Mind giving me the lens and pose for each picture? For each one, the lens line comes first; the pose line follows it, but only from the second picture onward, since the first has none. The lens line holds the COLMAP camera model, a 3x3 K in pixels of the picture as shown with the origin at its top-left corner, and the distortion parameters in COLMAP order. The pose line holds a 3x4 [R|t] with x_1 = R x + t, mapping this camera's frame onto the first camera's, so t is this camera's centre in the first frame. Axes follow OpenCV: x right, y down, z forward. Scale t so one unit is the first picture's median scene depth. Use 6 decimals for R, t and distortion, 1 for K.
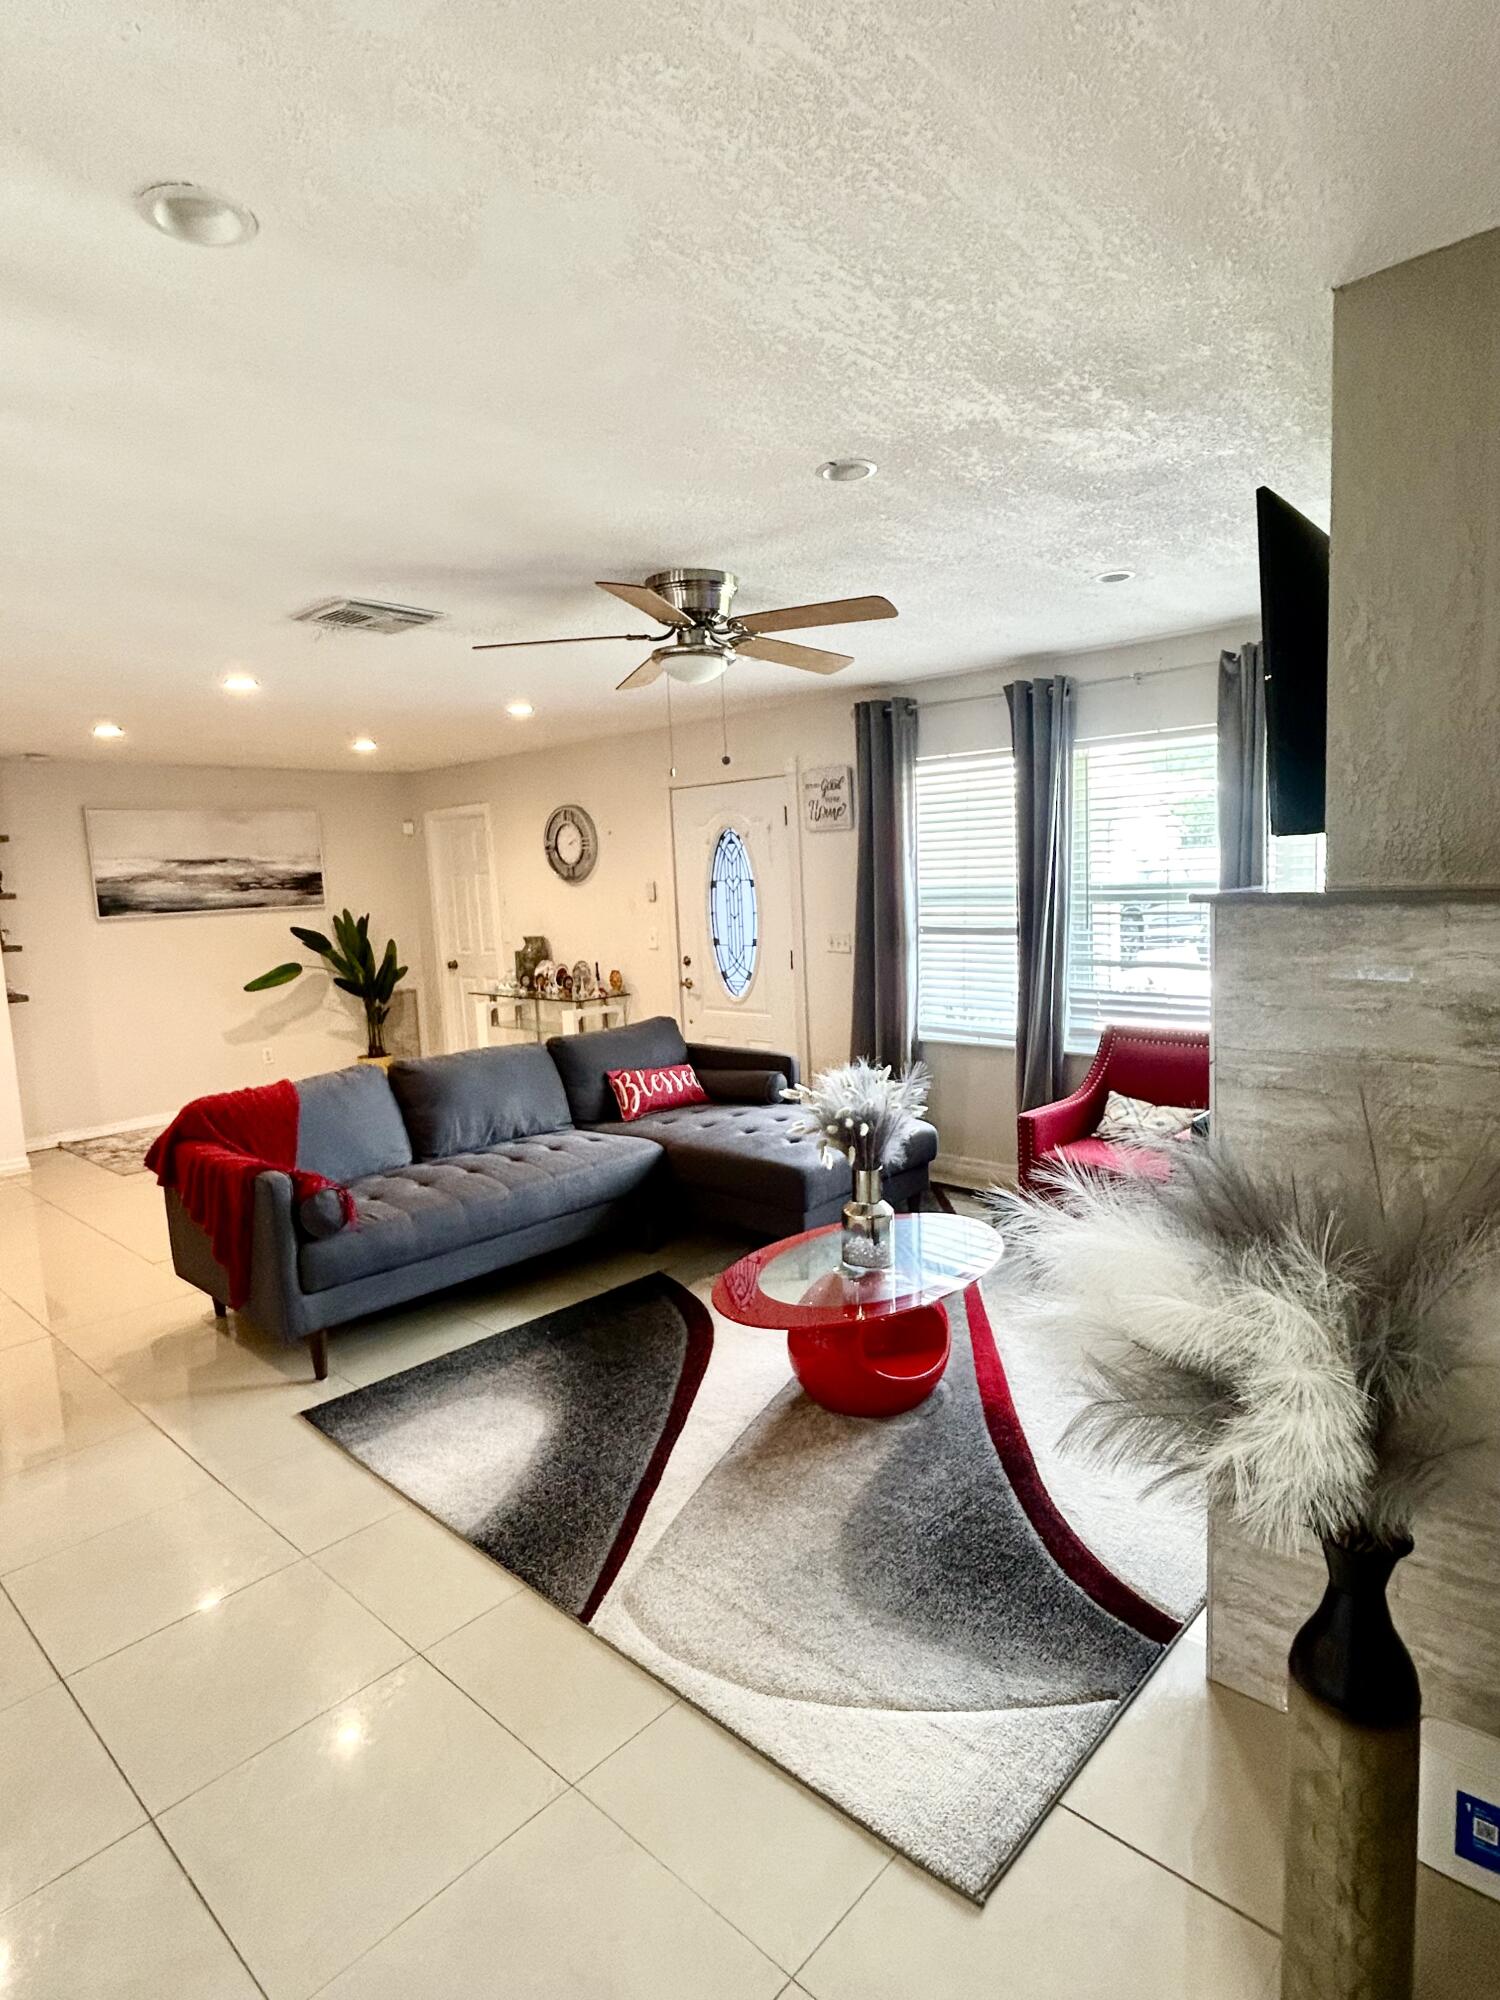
lens RADIAL K [[1088.5, 0, 750.1], [0, 1088.5, 999.4], [0, 0, 1]] dist [-0.003300, -0.000506]
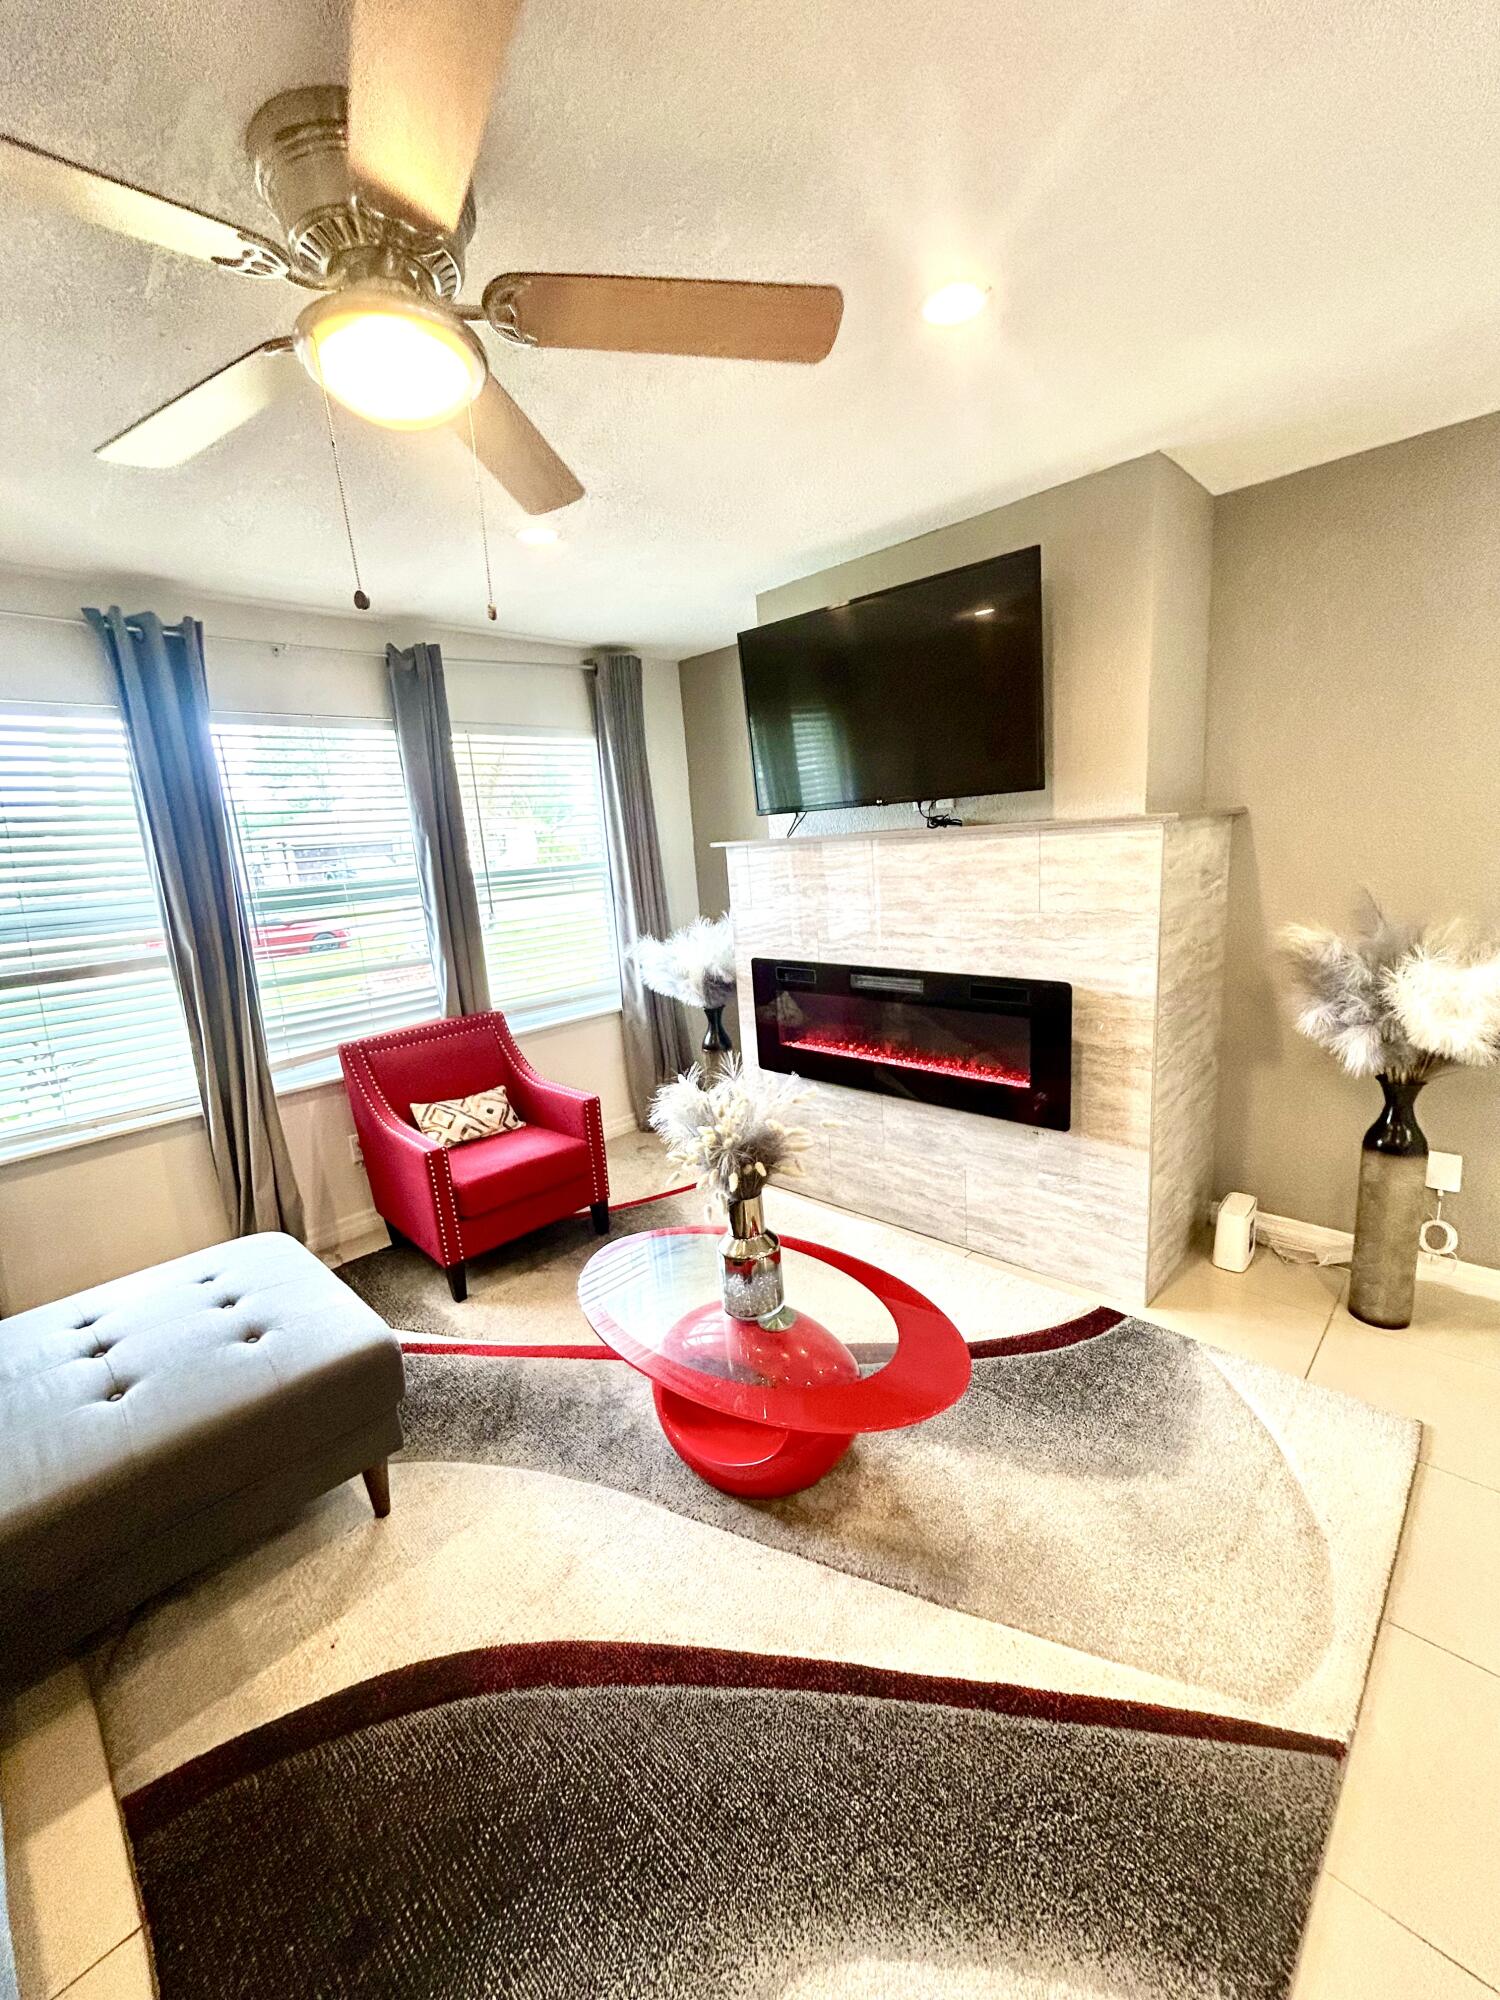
lens RADIAL K [[807.5, 0, 749.4], [0, 807.5, 997.6], [0, 0, 1]] dist [-0.002538, 0.000700]
pose [[0.025933, -0.166661, 0.985673, -0.452431], [0.182240, 0.970270, 0.159262, -0.082896], [-0.982912, 0.175499, 0.055534, 0.910839]]
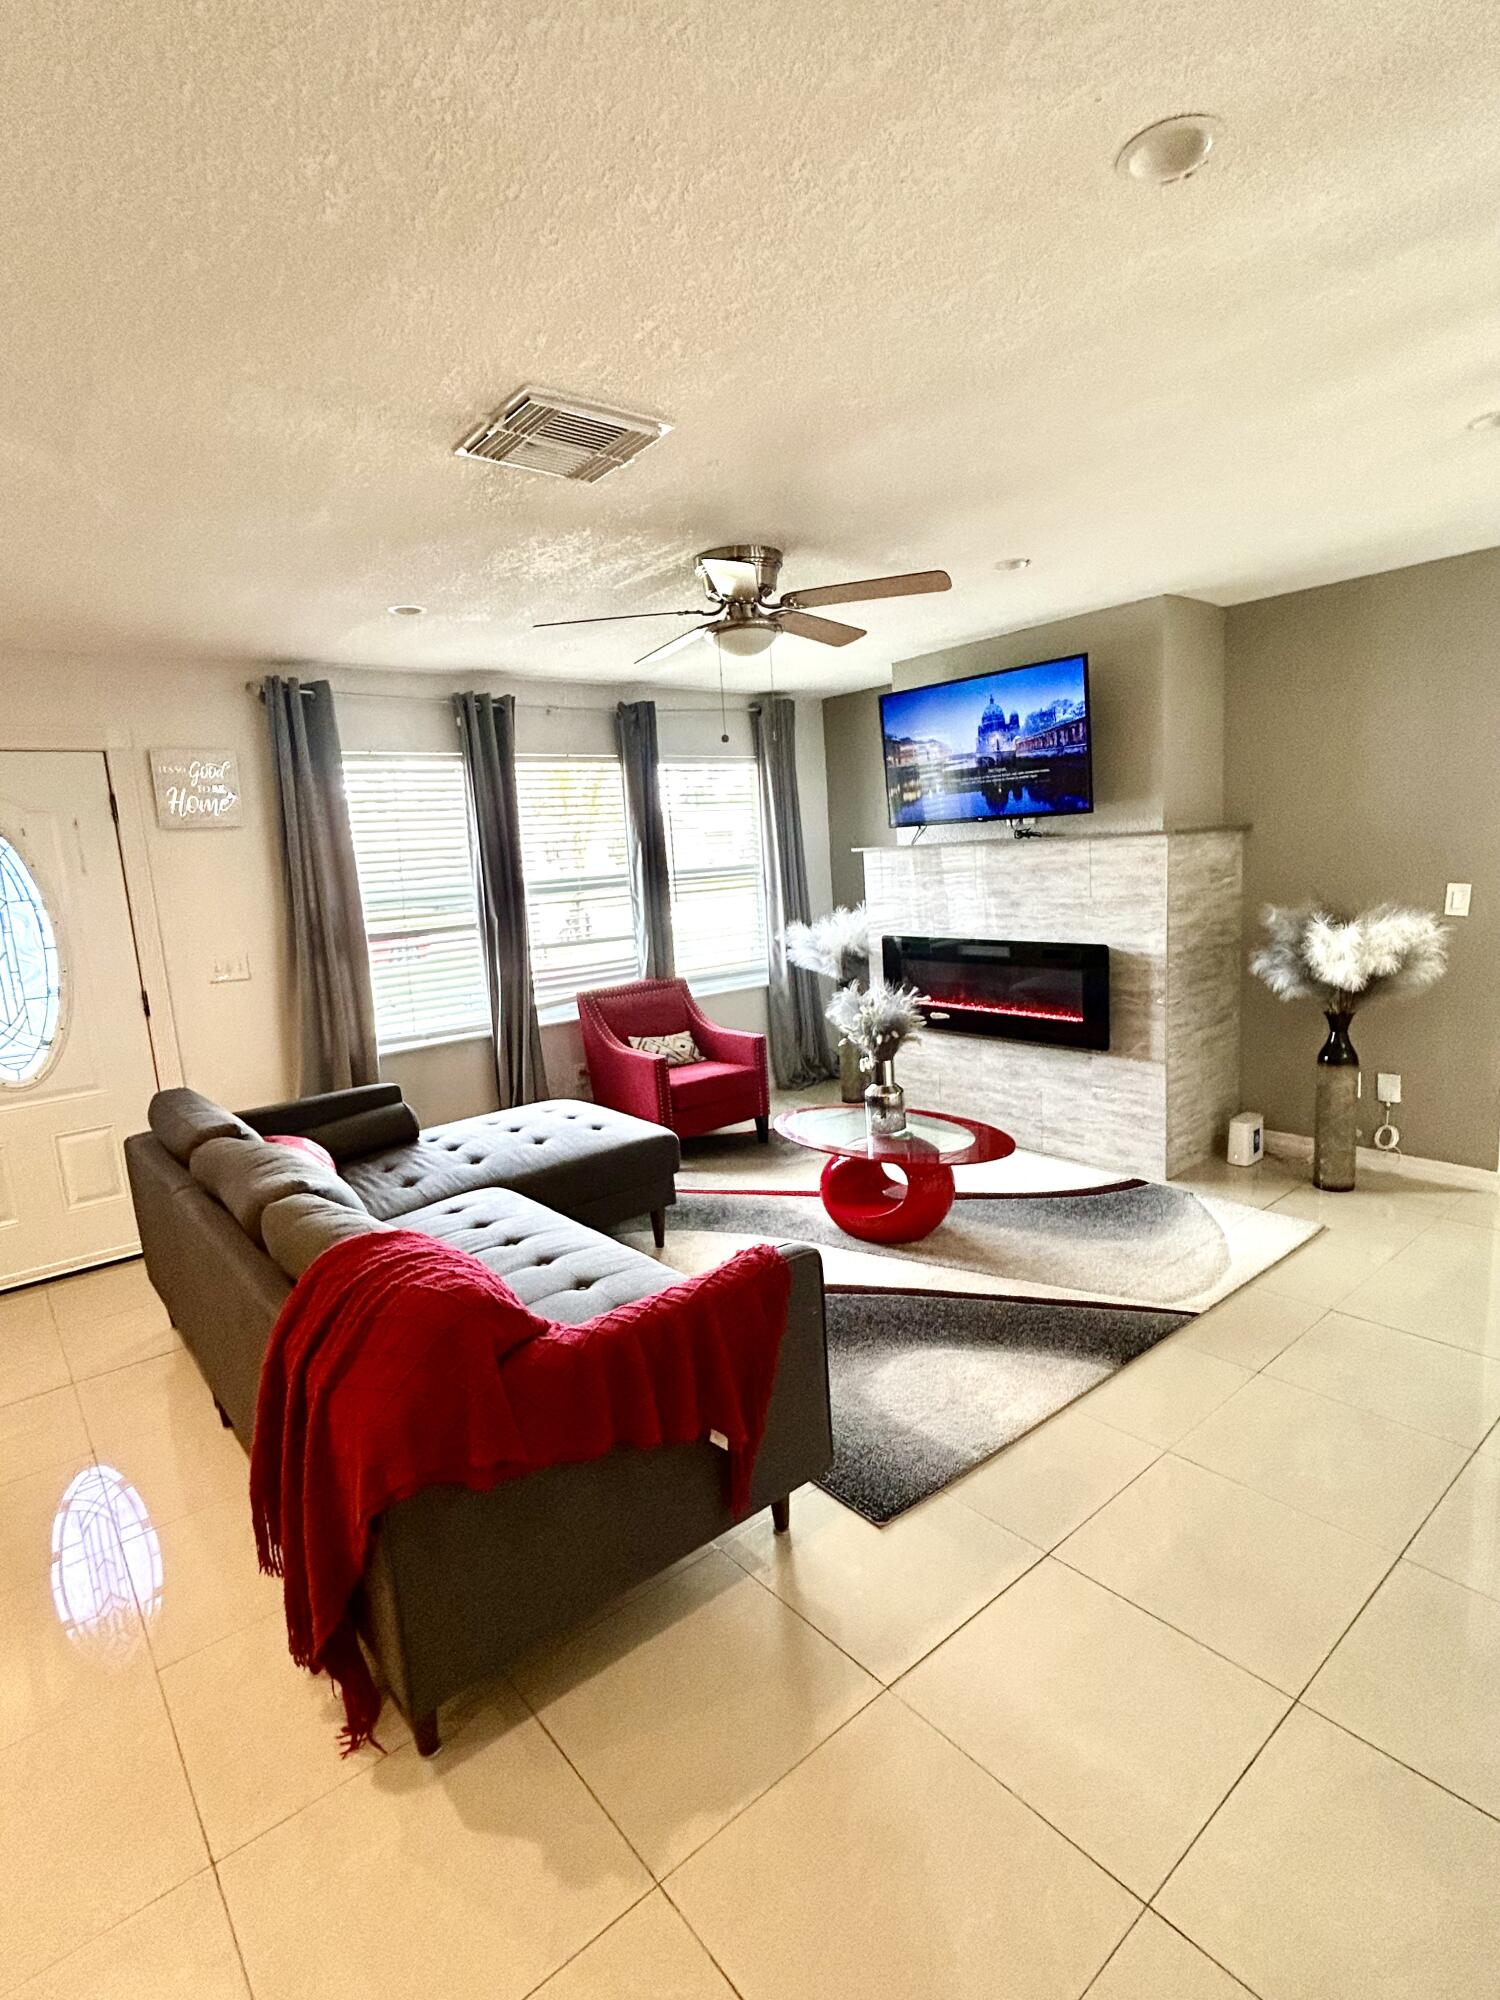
lens RADIAL K [[990.9, 0, 742.7], [0, 990.9, 1008.6], [0, 0, 1]] dist [-0.001621, -0.000588]
pose [[0.137133, -0.134567, 0.981370, -1.077902], [0.172374, 0.978855, 0.110136, -0.071242], [-0.975439, 0.154059, 0.157429, 0.940736]]
